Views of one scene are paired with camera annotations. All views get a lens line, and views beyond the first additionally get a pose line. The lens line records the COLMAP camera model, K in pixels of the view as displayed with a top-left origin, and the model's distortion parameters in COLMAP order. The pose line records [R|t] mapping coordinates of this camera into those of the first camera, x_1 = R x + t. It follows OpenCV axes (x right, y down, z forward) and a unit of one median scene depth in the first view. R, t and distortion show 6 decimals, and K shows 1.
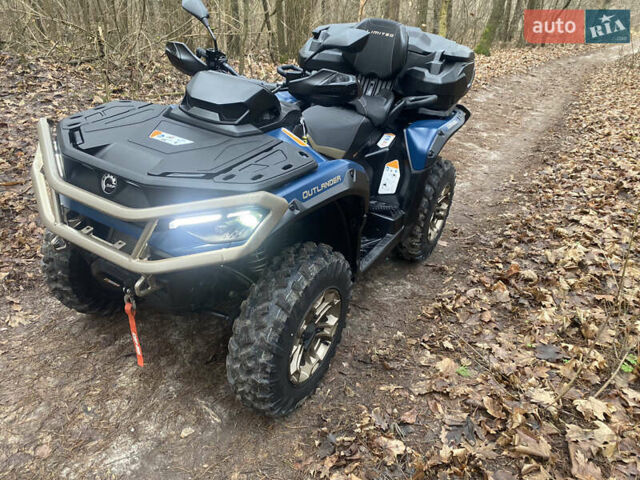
lens RADIAL K [[486.8, 0, 319.5], [0, 486.8, 238.2], [0, 0, 1]] dist [0.022924, -0.029459]
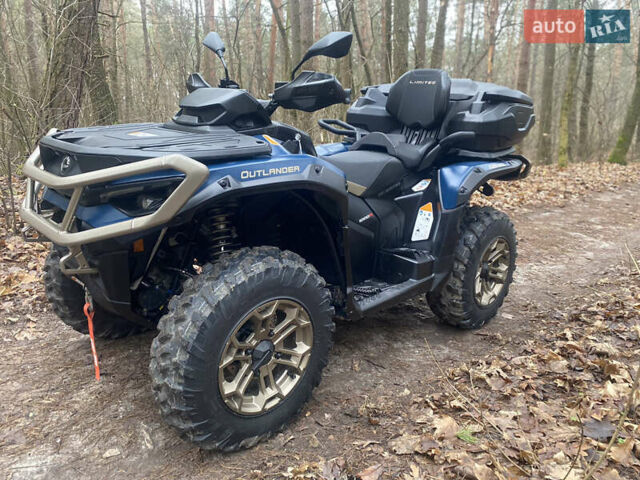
lens RADIAL K [[486.8, 0, 325.0], [0, 486.8, 239.5], [0, 0, 1]] dist [0.022924, -0.029459]
pose [[0.965355, 0.024244, -0.259810, 0.221089], [-0.086517, 0.969092, -0.231033, 0.140057], [0.246178, 0.245507, 0.937615, 0.132878]]
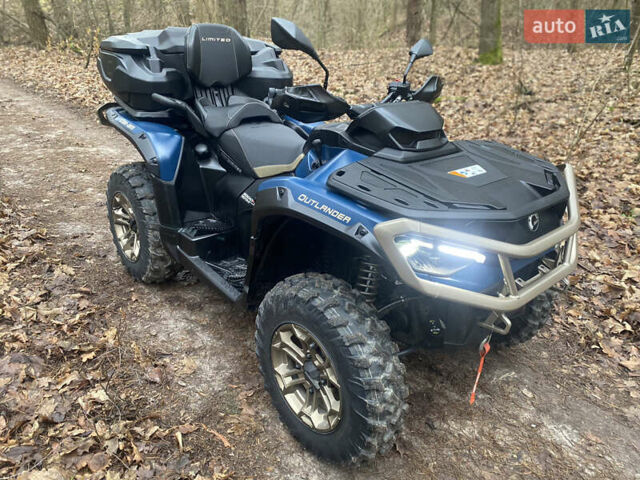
lens RADIAL K [[486.8, 0, 320.5], [0, 486.8, 242.2], [0, 0, 1]] dist [0.022924, -0.029459]
pose [[0.305465, -0.481984, 0.821208, -0.856557], [0.431241, 0.838939, 0.331982, -0.358355], [-0.848953, 0.252730, 0.464118, 0.559427]]
